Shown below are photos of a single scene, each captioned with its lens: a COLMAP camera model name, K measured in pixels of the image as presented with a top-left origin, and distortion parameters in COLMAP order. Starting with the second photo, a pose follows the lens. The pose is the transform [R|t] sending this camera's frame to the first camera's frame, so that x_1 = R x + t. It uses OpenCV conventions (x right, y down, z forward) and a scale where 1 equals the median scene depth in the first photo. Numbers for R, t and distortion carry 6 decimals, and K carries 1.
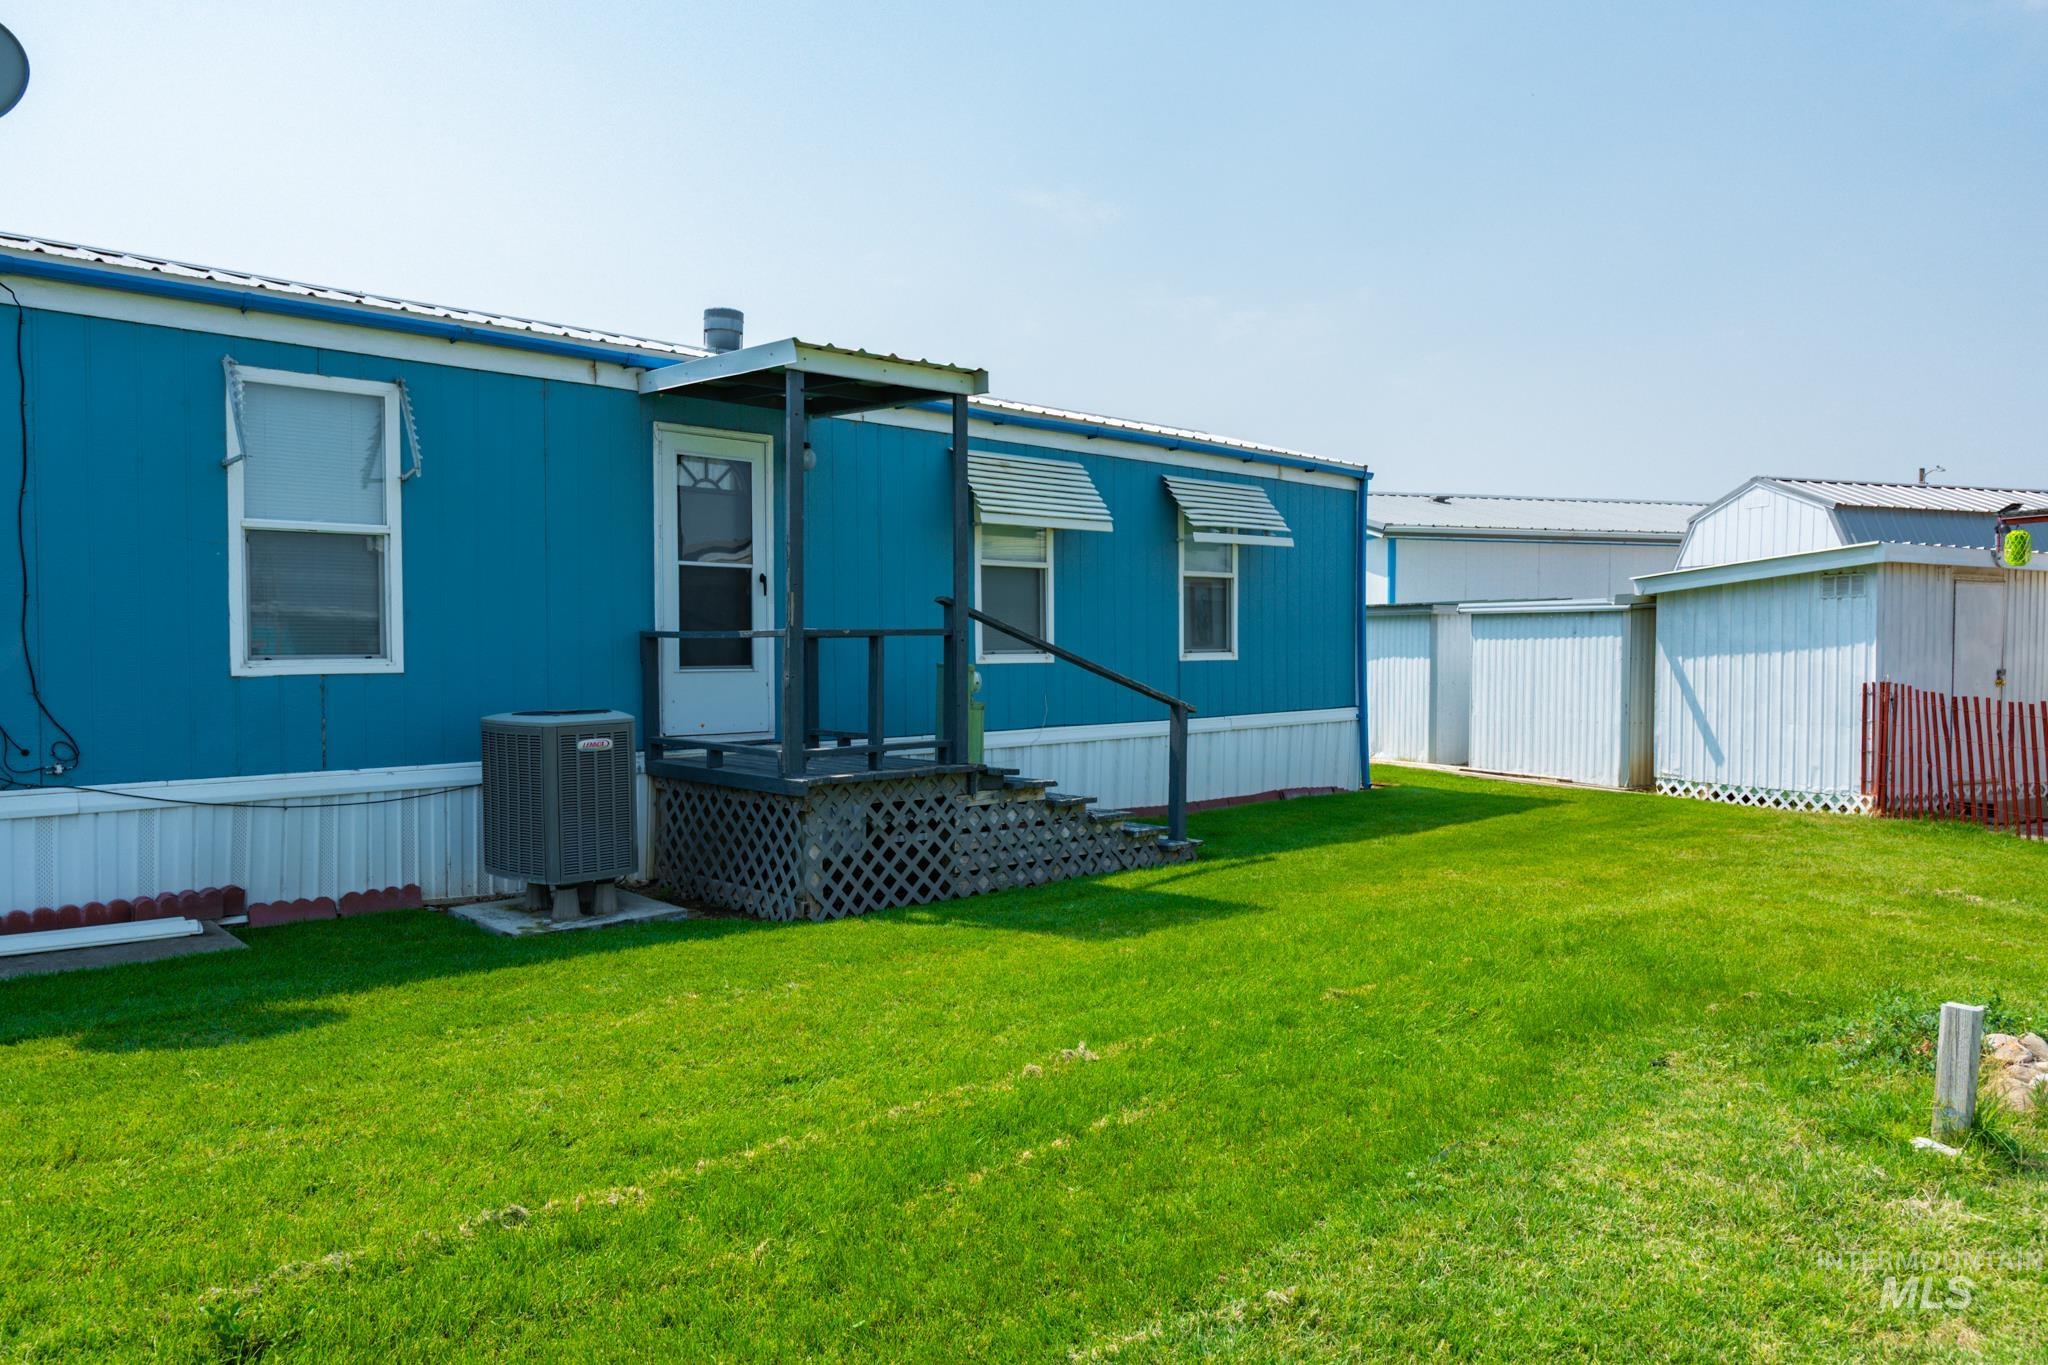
lens RADIAL K [[1382.0, 0, 1024.0], [0, 1382.0, 682.5], [0, 0, 1]] dist [0.013561, 0.002052]
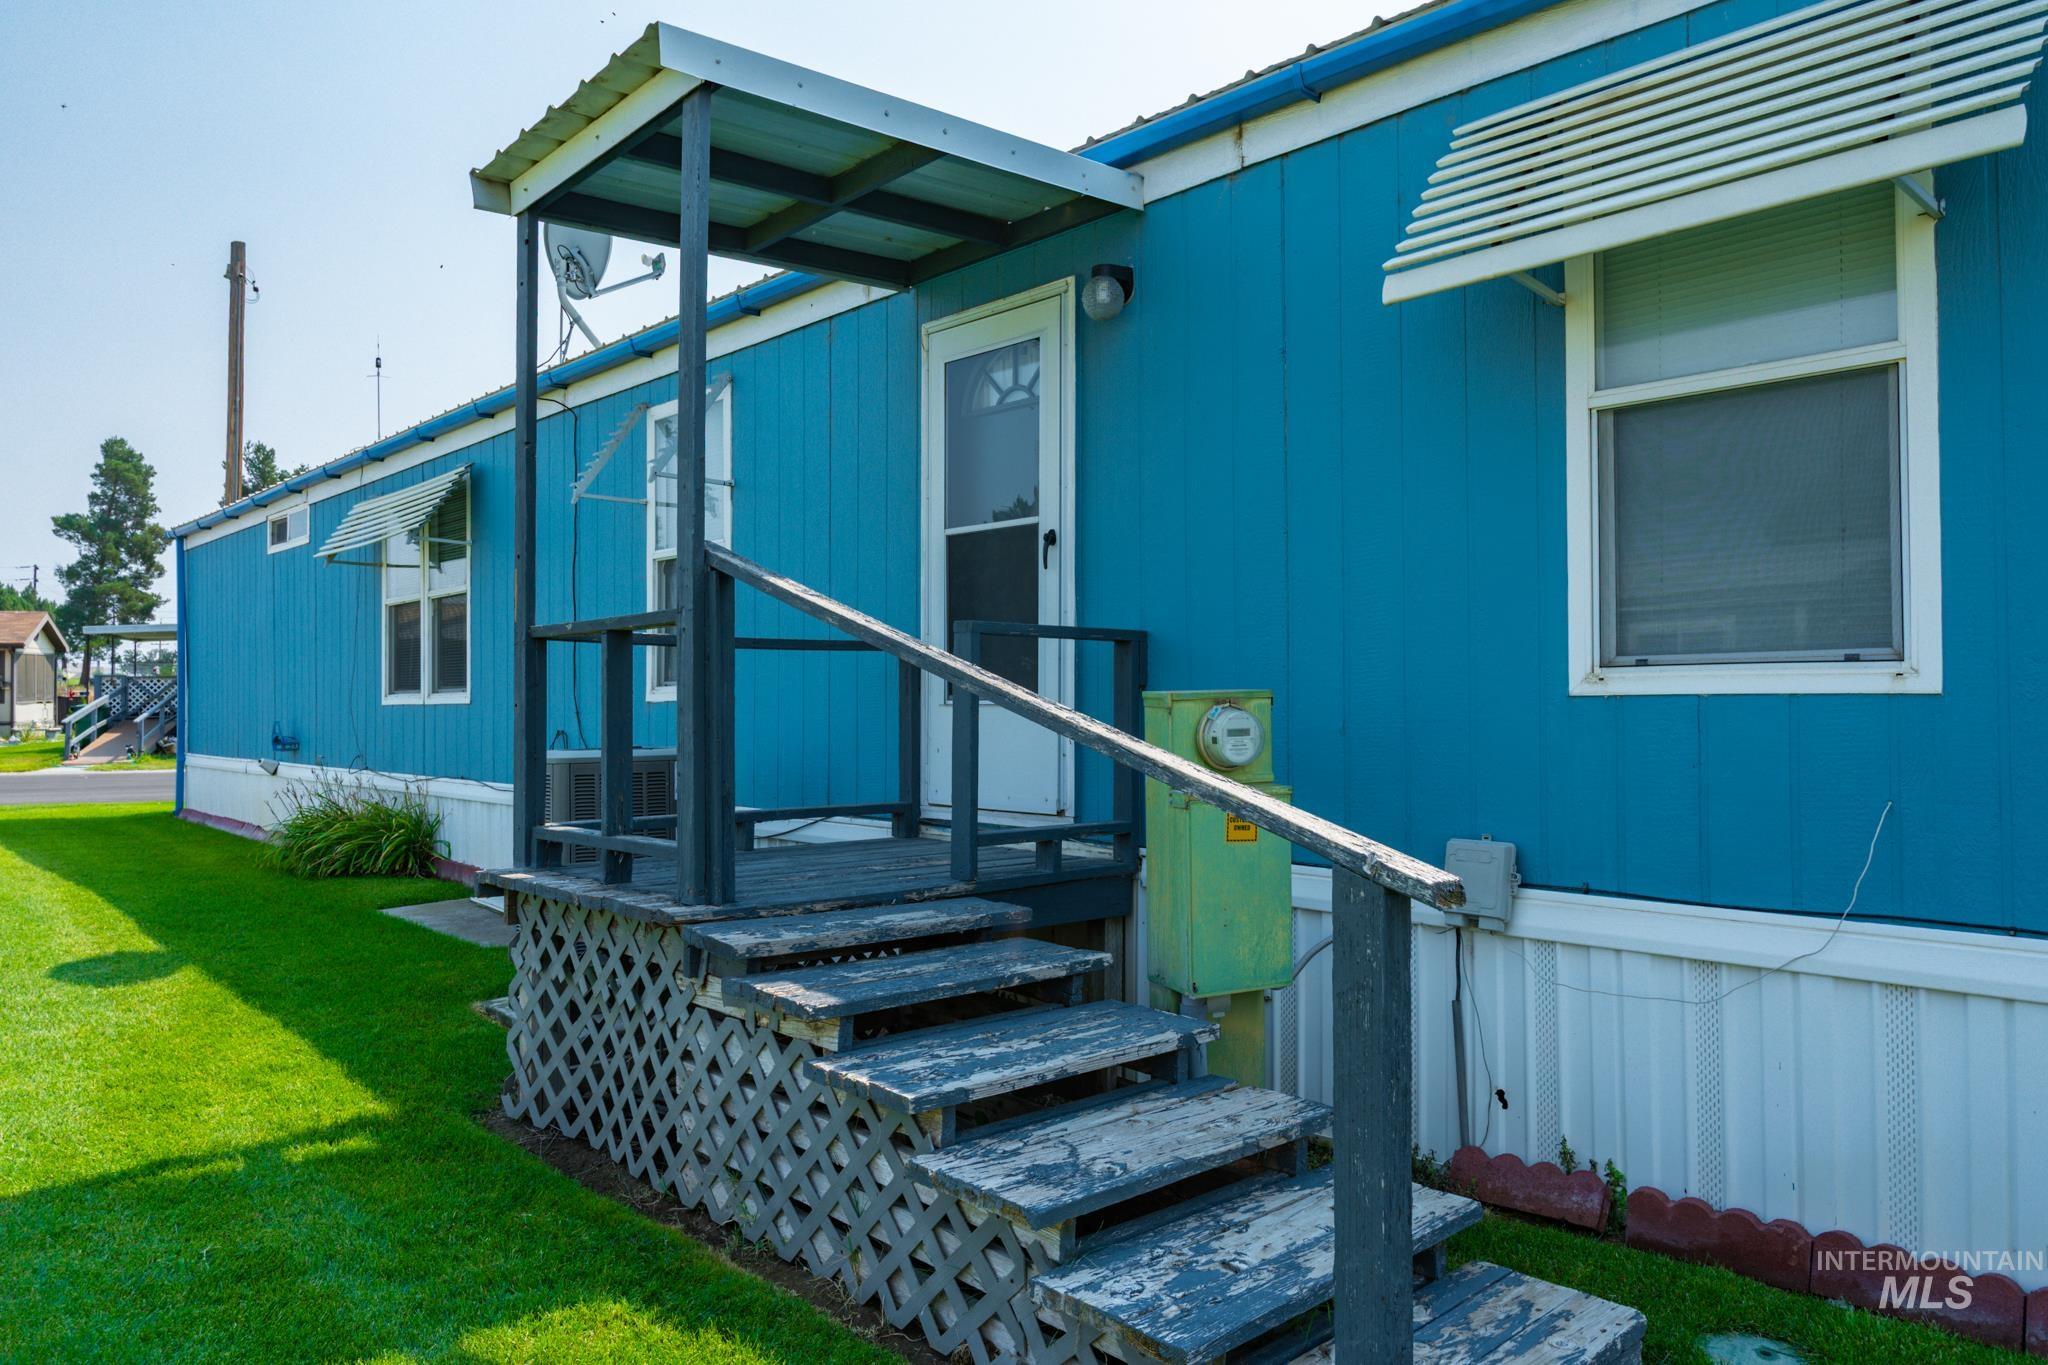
lens RADIAL K [[1382.0, 0, 1024.0], [0, 1382.0, 682.5], [0, 0, 1]] dist [0.013561, 0.002052]
pose [[-0.041458, 0.007729, -0.999110, 0.371354], [-0.011837, 0.999896, 0.008226, -0.020824], [0.999070, 0.012168, -0.041362, 1.012368]]
